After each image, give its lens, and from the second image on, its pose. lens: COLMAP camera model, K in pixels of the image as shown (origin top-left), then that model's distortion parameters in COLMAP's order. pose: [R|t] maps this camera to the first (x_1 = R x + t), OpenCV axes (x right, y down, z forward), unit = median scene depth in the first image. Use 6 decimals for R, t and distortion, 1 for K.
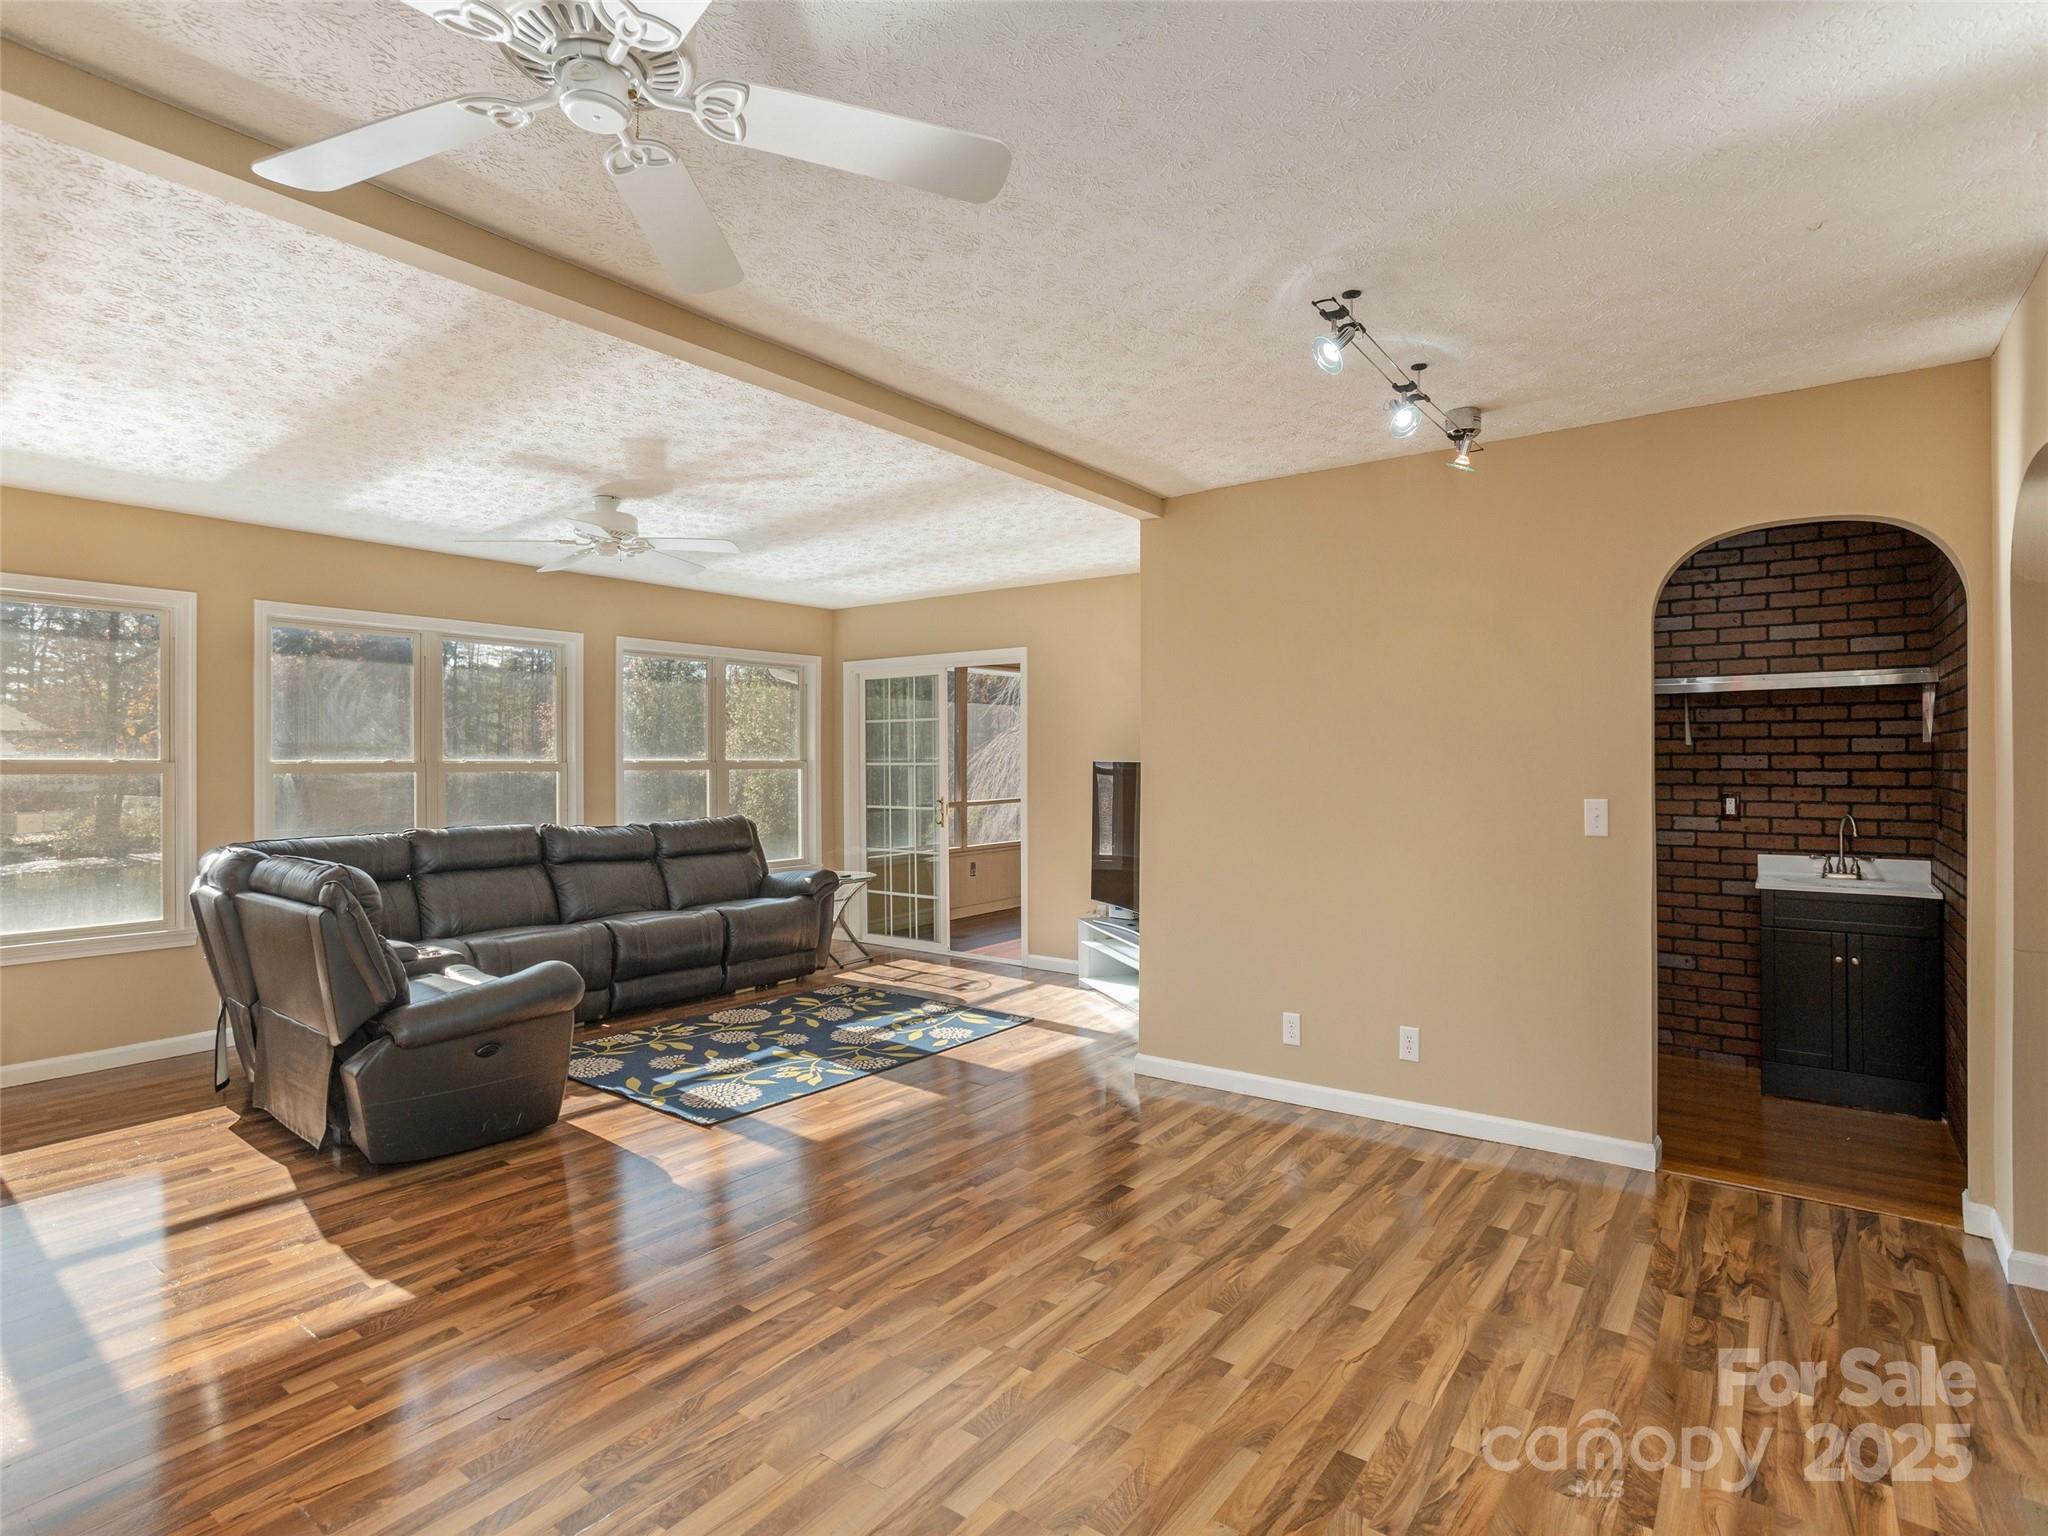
lens RADIAL K [[1091.7, 0, 1041.1], [0, 1091.7, 758.9], [0, 0, 1]] dist [-0.039568, 0.012217]
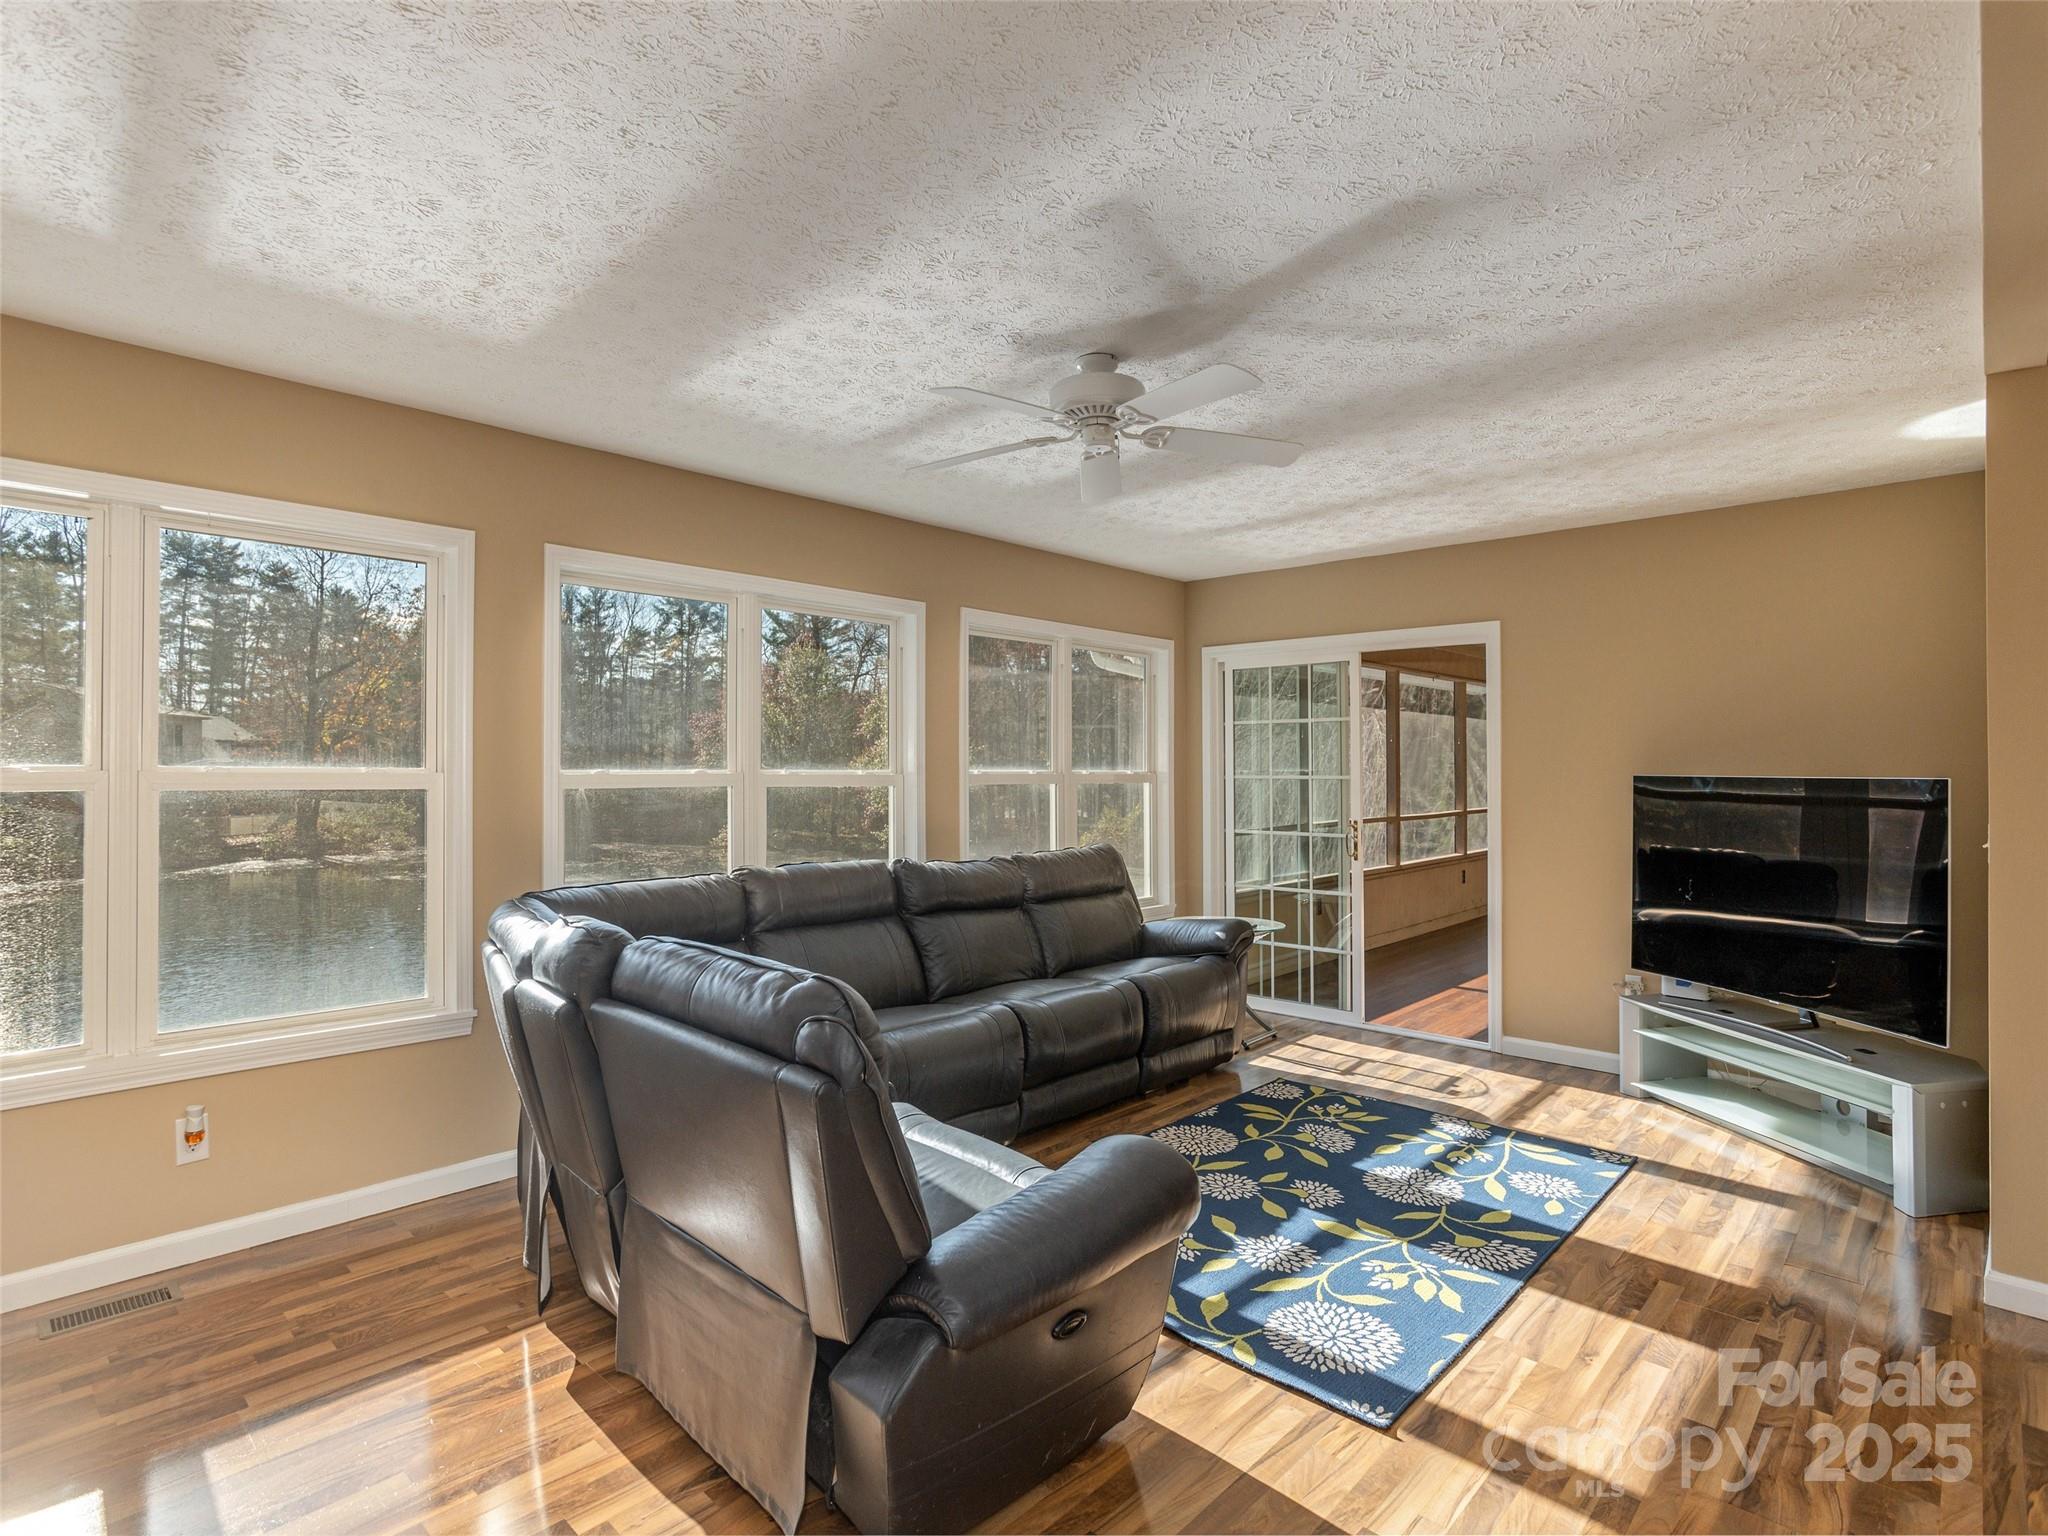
lens RADIAL K [[1027.8, 0, 991.1], [0, 1027.8, 760.8], [0, 0, 1]] dist [-0.034942, 0.001428]
pose [[0.992843, 0.002075, -0.119406, -0.293867], [-0.002974, 0.999969, -0.007348, -0.000788], [0.119387, 0.007650, 0.992818, 0.298739]]
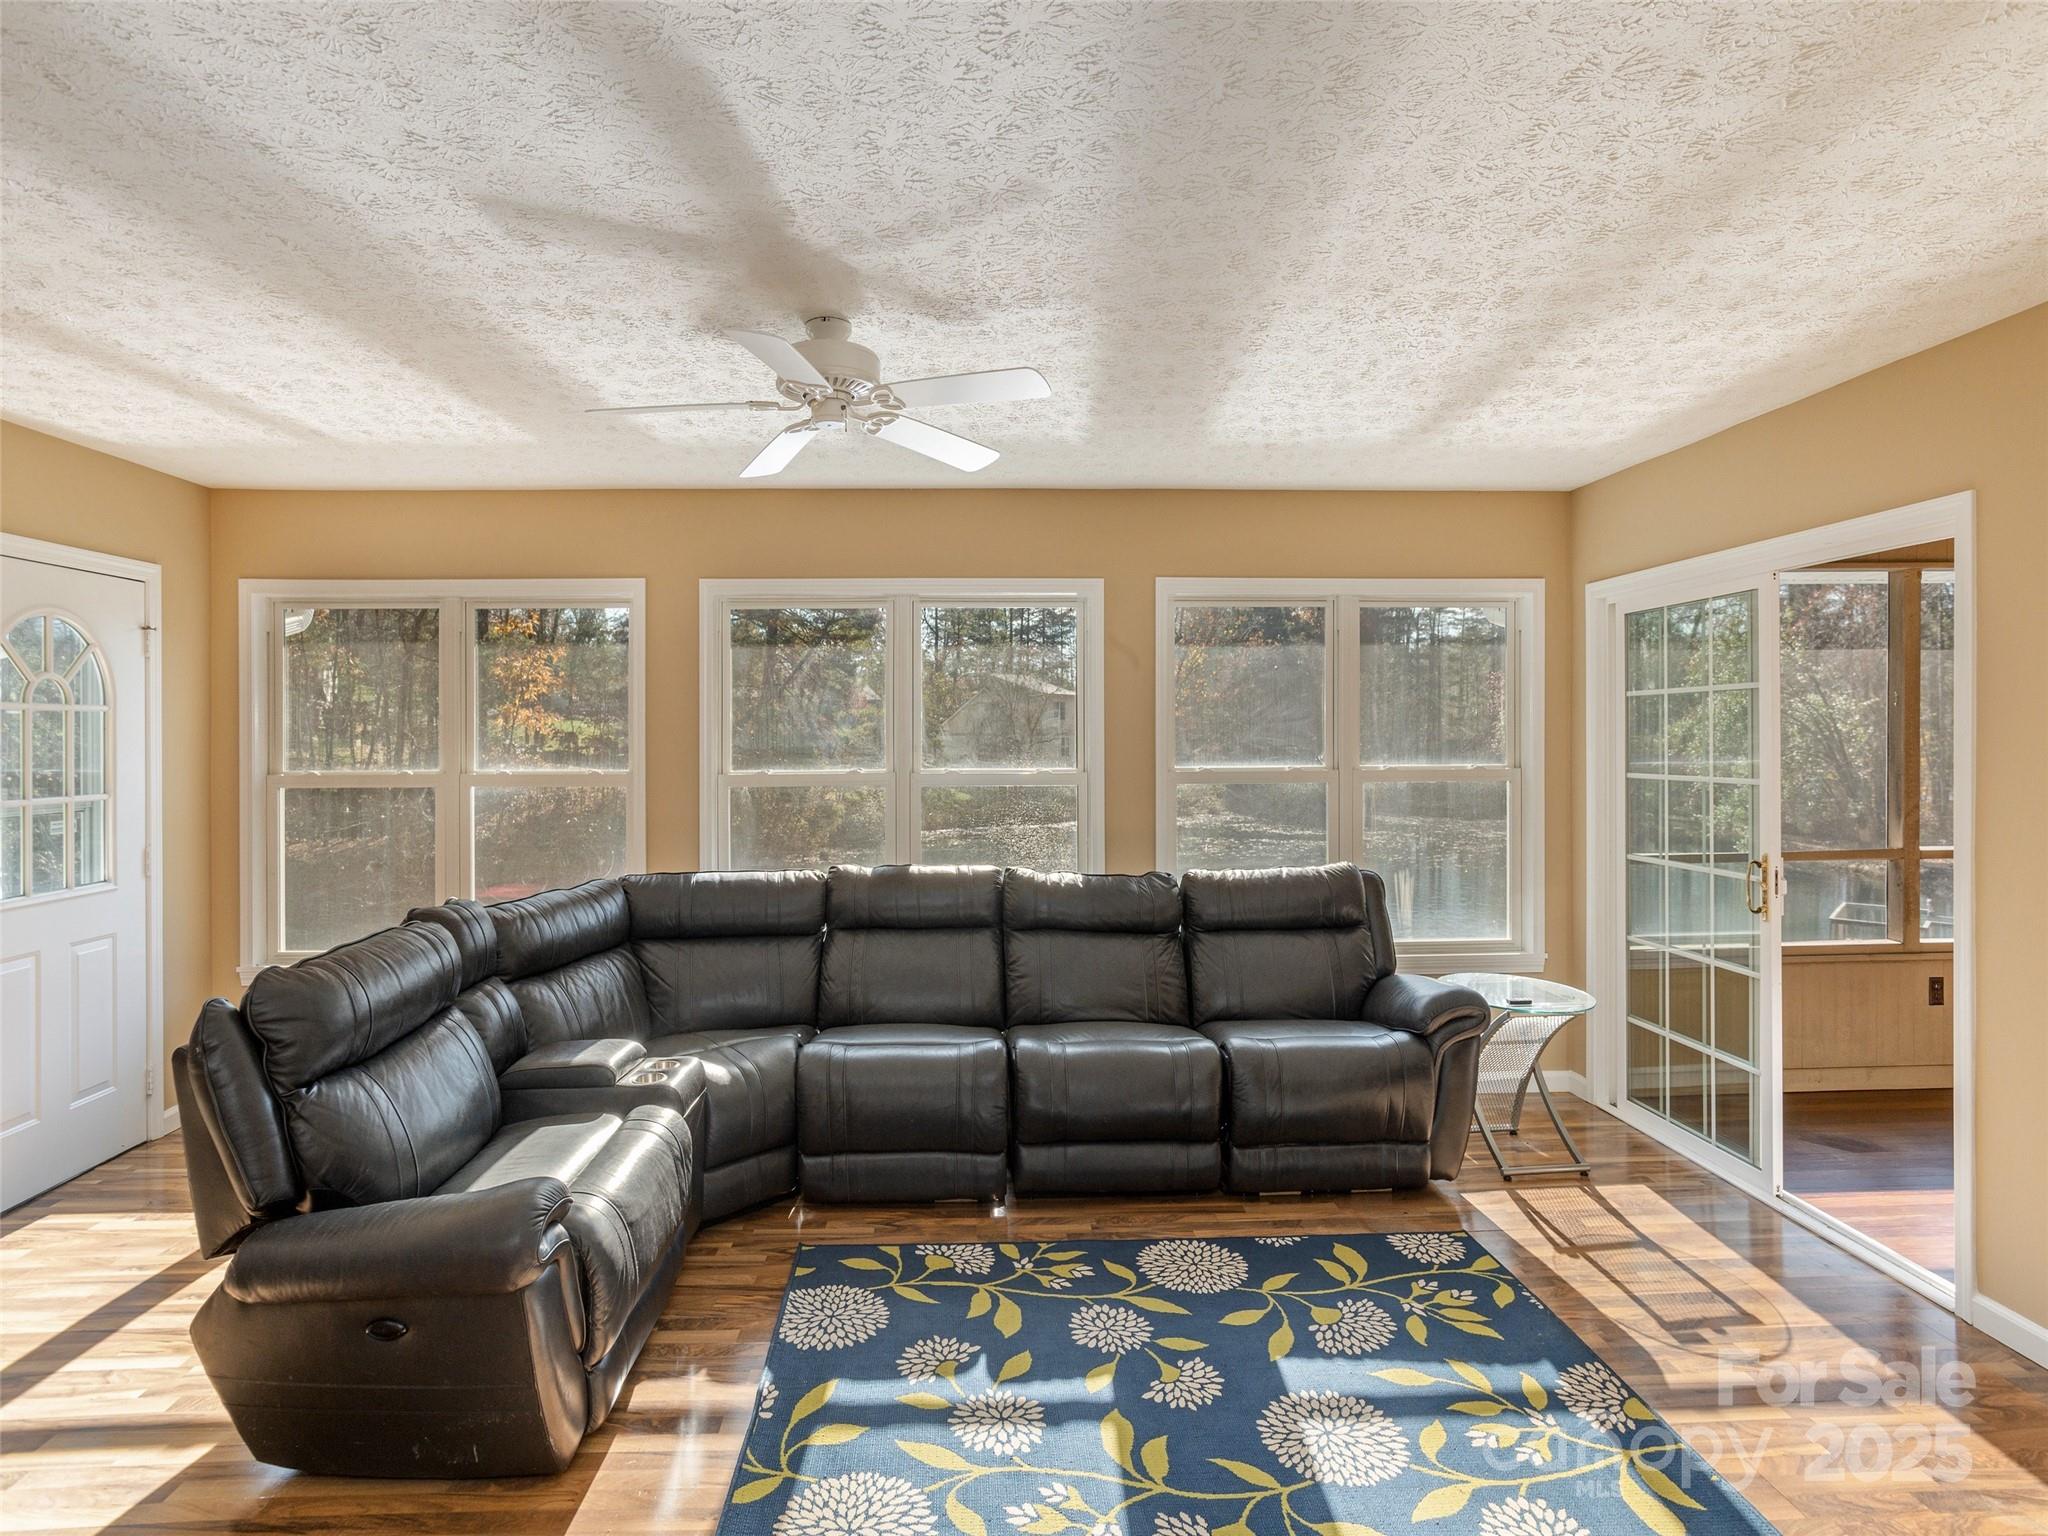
lens RADIAL K [[1091.7, 0, 1036.0], [0, 1091.7, 736.2], [0, 0, 1]] dist [-0.039568, 0.012217]
pose [[0.623749, -0.002335, -0.781621, 0.081933], [0.008822, 0.999953, 0.004053, -0.022086], [0.781575, -0.009423, 0.623740, 0.550860]]
